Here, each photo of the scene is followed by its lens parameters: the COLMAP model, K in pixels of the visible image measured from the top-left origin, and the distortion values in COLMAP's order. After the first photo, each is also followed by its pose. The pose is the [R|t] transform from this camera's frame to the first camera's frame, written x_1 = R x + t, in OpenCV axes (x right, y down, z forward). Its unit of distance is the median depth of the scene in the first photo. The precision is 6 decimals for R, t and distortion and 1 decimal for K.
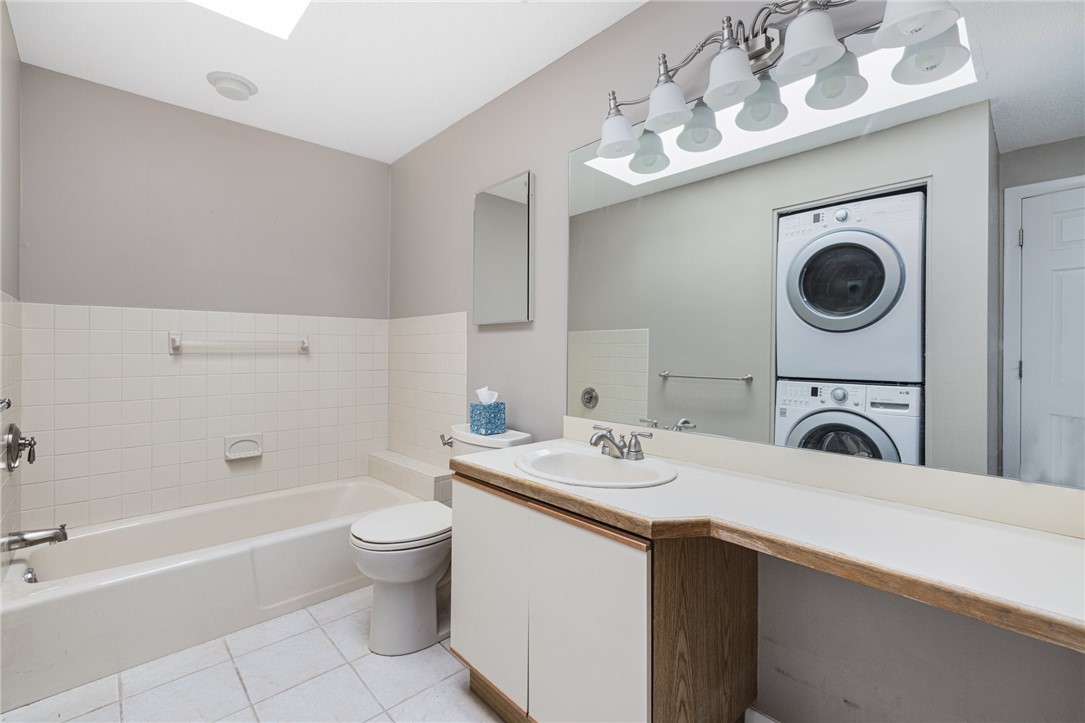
lens RADIAL K [[471.8, 0, 543.1], [0, 471.8, 351.5], [0, 0, 1]] dist [-0.000347, -0.000392]
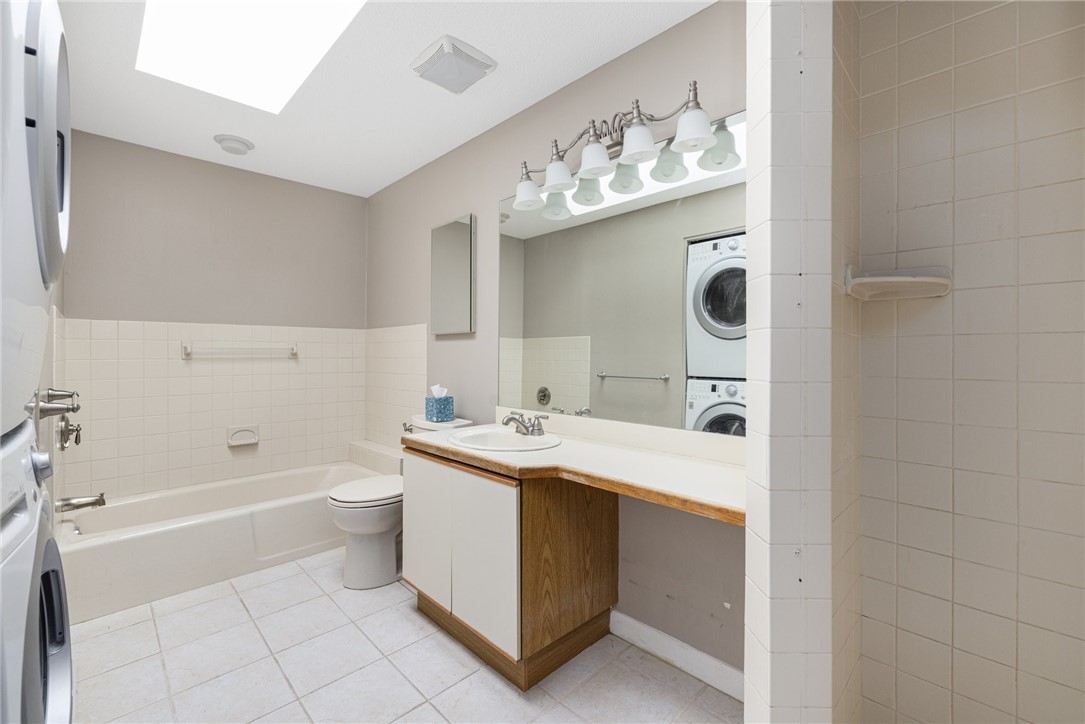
lens RADIAL K [[453.9, 0, 538.3], [0, 453.9, 355.3], [0, 0, 1]] dist [-0.003305, 0.000031]
pose [[0.999768, -0.003029, 0.021347, 0.138949], [0.003040, 0.999995, -0.000504, -0.001600], [-0.021345, 0.000569, 0.999772, -0.252121]]
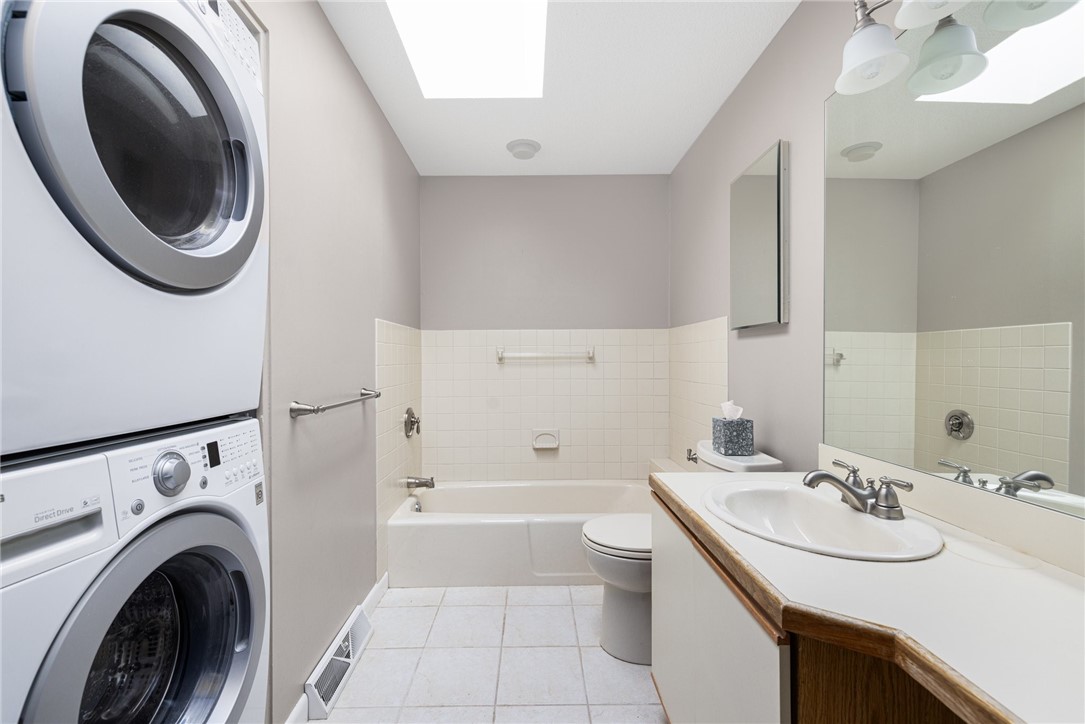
lens RADIAL K [[465.5, 0, 534.4], [0, 465.5, 359.1], [0, 0, 1]] dist [-0.000507, 0.000105]
pose [[0.737981, -0.006143, -0.674793, 0.224280], [0.005598, 0.999980, -0.002982, -0.002386], [0.674798, -0.001577, 0.738001, 0.126734]]
